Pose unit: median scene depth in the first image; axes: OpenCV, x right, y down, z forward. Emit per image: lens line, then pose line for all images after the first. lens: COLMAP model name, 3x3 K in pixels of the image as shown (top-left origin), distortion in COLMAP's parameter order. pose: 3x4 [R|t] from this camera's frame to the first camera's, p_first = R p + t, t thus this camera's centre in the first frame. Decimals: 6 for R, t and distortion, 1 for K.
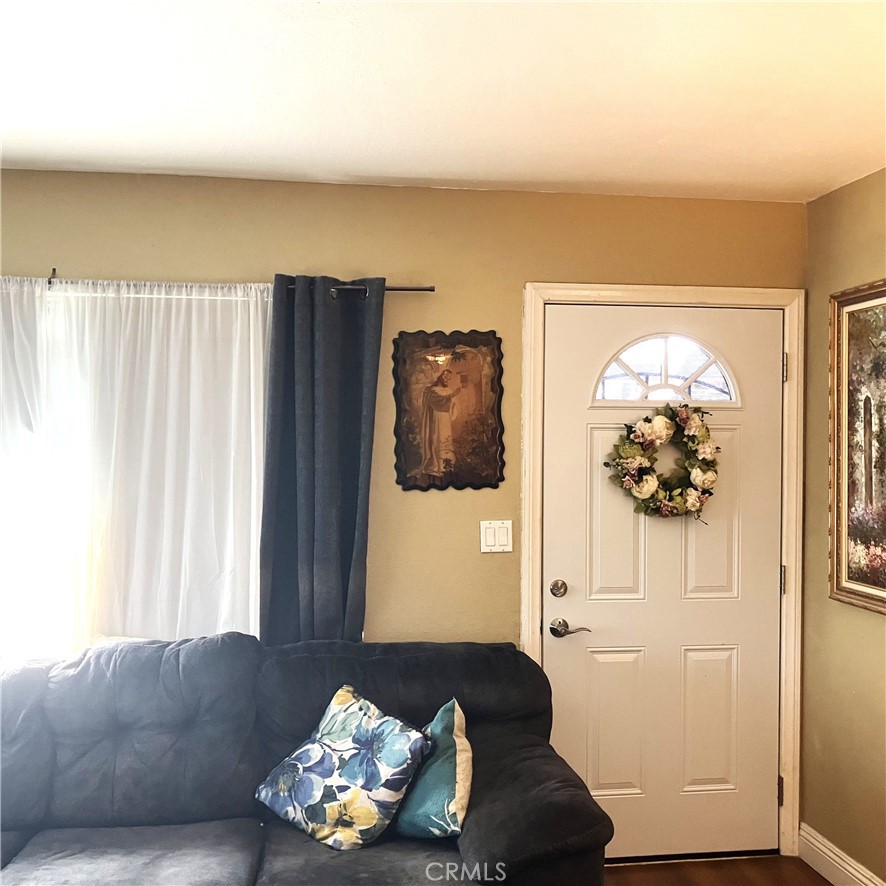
lens RADIAL K [[994.8, 0, 443.0], [0, 994.8, 443.0], [0, 0, 1]] dist [0.097033, -0.159330]
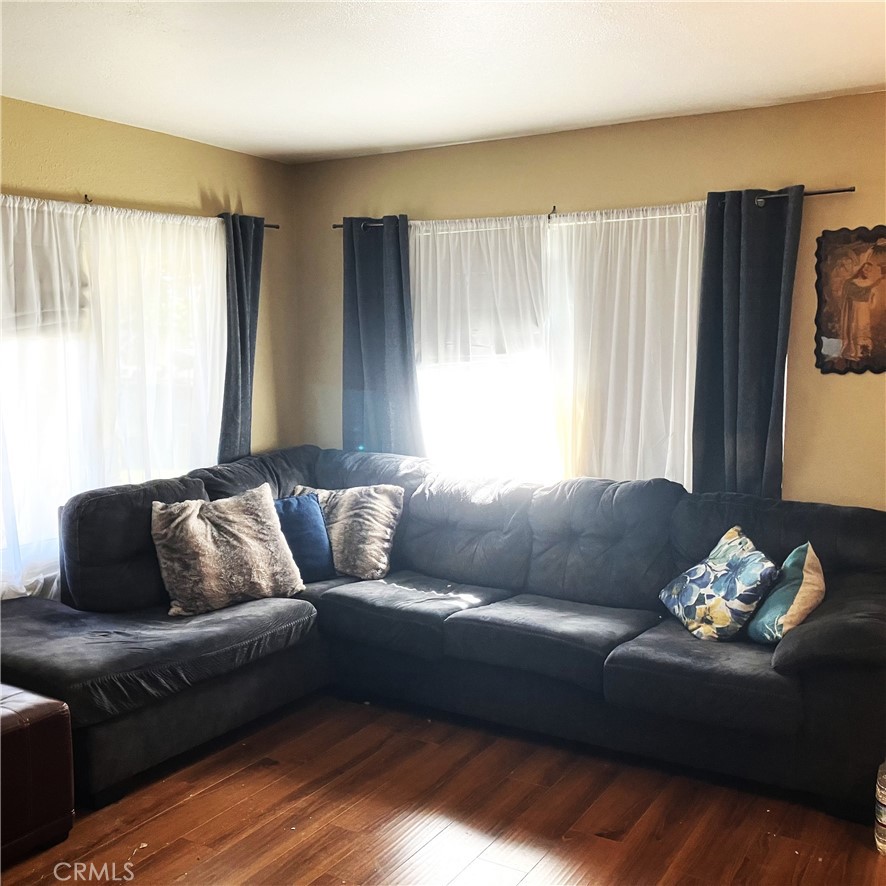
lens RADIAL K [[994.8, 0, 443.0], [0, 994.8, 443.0], [0, 0, 1]] dist [0.097033, -0.159330]
pose [[0.776233, 0.055308, -0.628015, 0.408916], [-0.003096, 0.996467, 0.083930, 0.037797], [0.630438, -0.063205, 0.773662, -0.190377]]
